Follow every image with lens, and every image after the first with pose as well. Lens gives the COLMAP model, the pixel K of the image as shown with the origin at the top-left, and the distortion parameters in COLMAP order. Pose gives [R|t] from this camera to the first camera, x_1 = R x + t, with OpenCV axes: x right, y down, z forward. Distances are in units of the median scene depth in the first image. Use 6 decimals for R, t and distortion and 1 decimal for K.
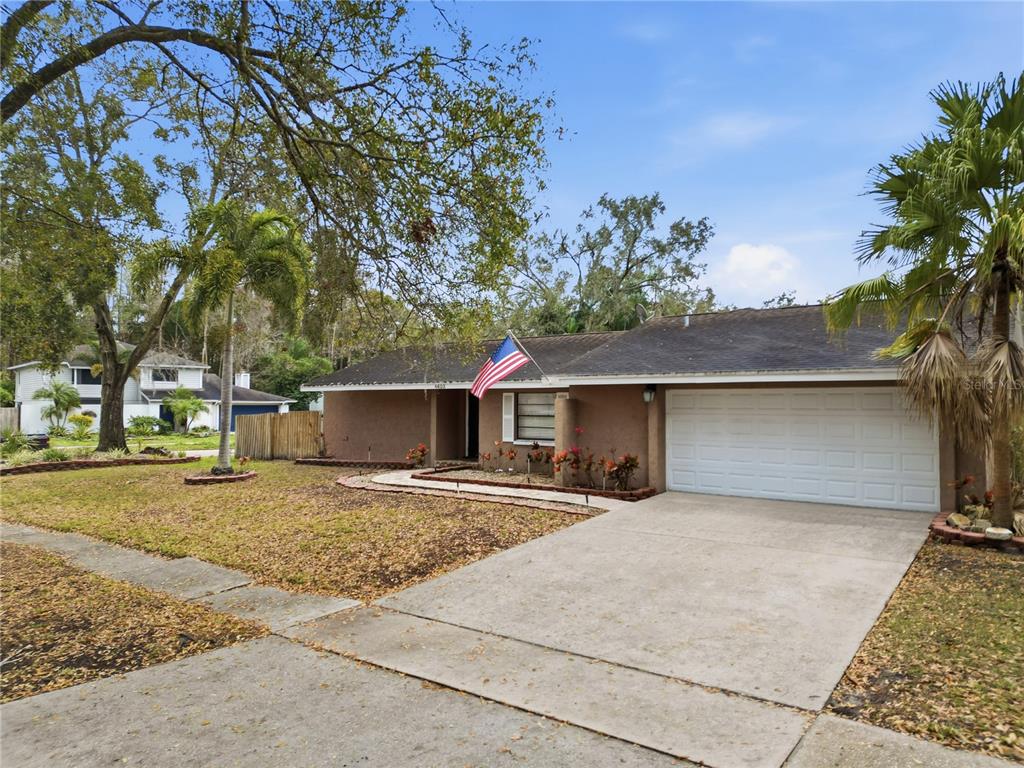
lens RADIAL K [[722.4, 0, 512.0], [0, 722.4, 384.0], [0, 0, 1]] dist [0.011049, 0.000507]
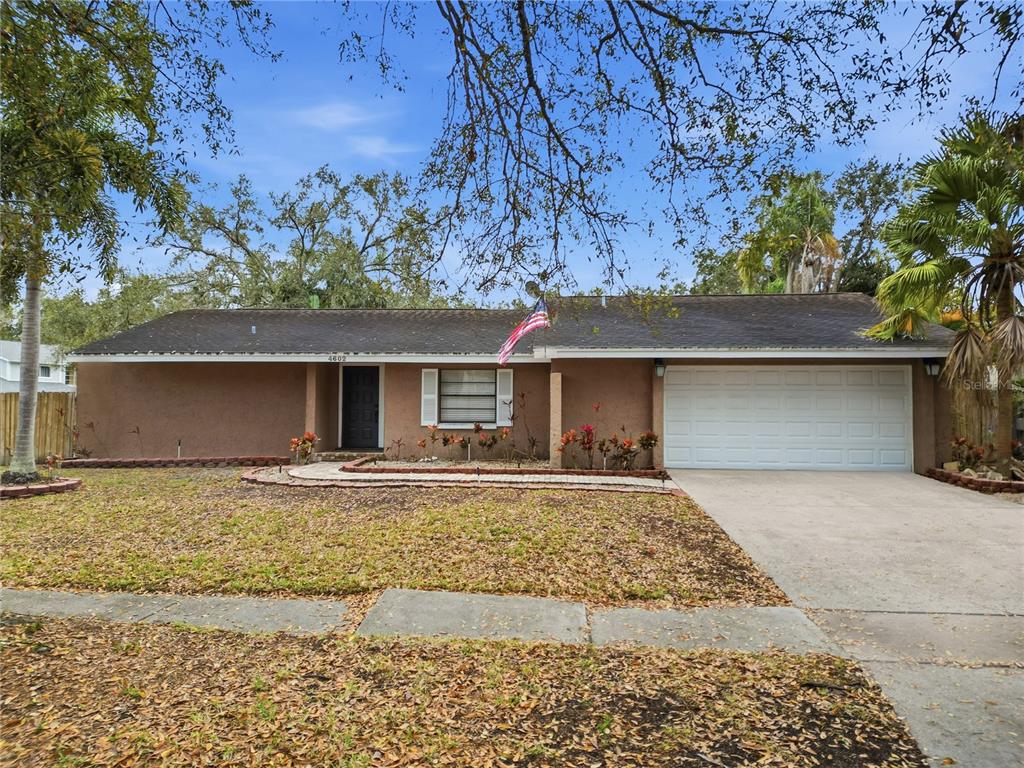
lens RADIAL K [[722.4, 0, 512.0], [0, 722.4, 384.0], [0, 0, 1]] dist [0.011049, 0.000507]
pose [[0.839669, 0.019001, 0.542766, -0.393061], [-0.018624, 0.999807, -0.006189, 0.034217], [-0.542779, -0.004911, 0.839861, 0.231313]]
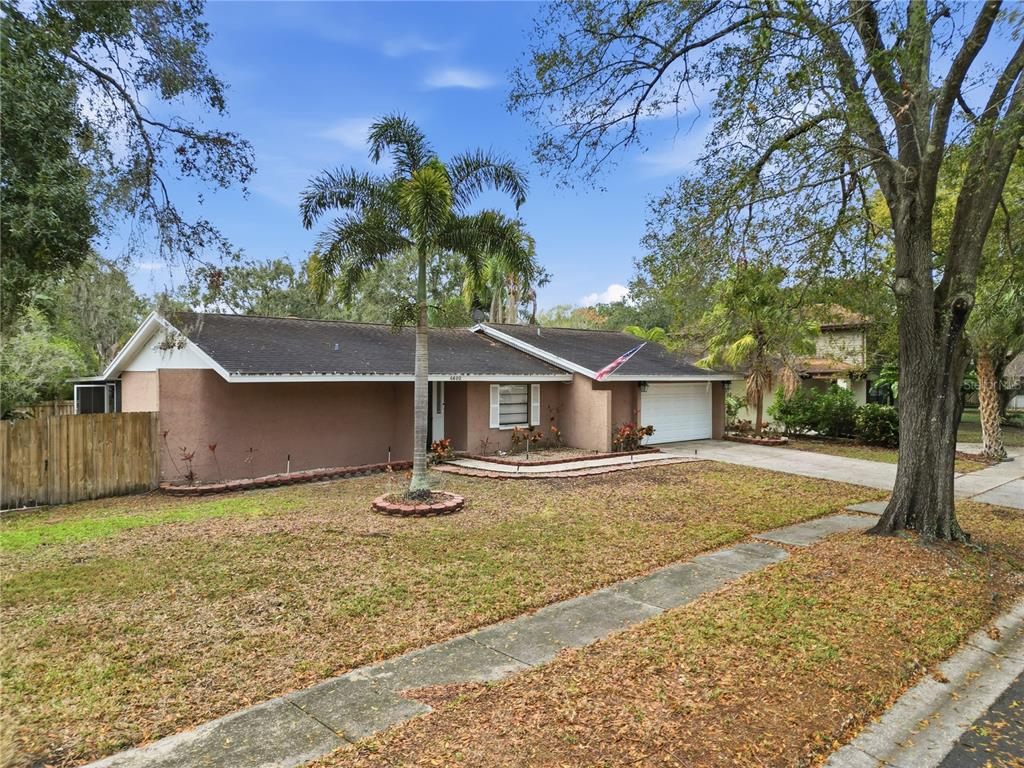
lens RADIAL K [[722.4, 0, 512.0], [0, 722.4, 384.0], [0, 0, 1]] dist [0.011049, 0.000507]
pose [[0.166885, -0.010345, 0.985922, -1.131430], [-0.027338, 0.999512, 0.015115, -0.006914], [-0.985597, -0.029475, 0.166521, 0.796477]]
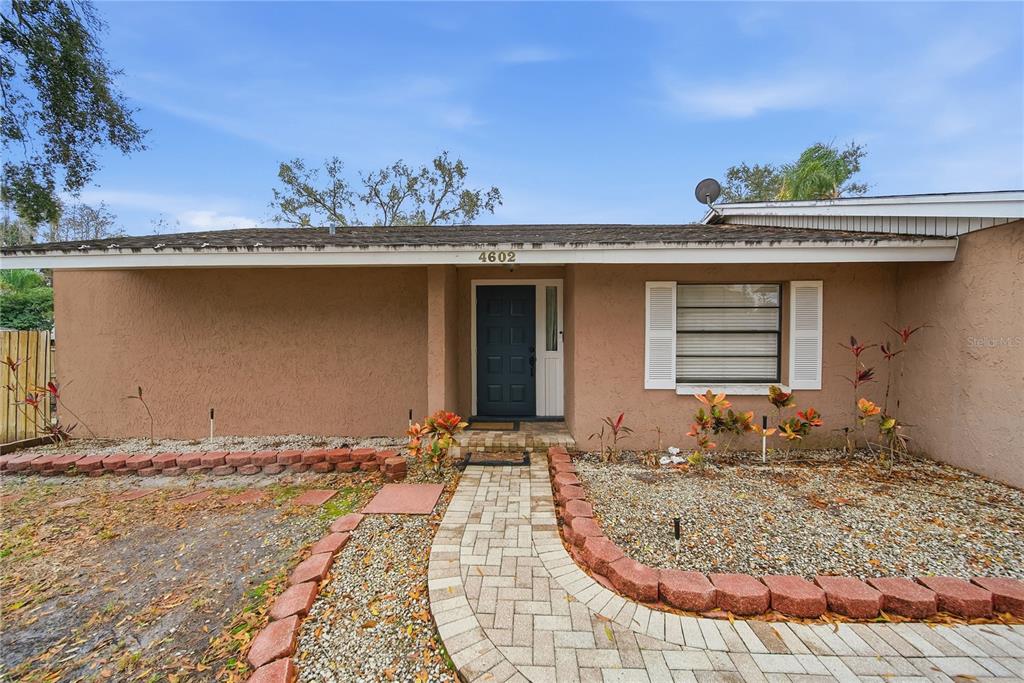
lens RADIAL K [[383.9, 0, 511.9], [0, 383.9, 352.6], [0, 0, 1]] dist [-0.000467, -0.000214]
pose [[0.815364, -0.028049, 0.578269, -0.226580], [-0.011161, 0.997878, 0.064140, 0.042638], [-0.578841, -0.058752, 0.813321, 0.867699]]
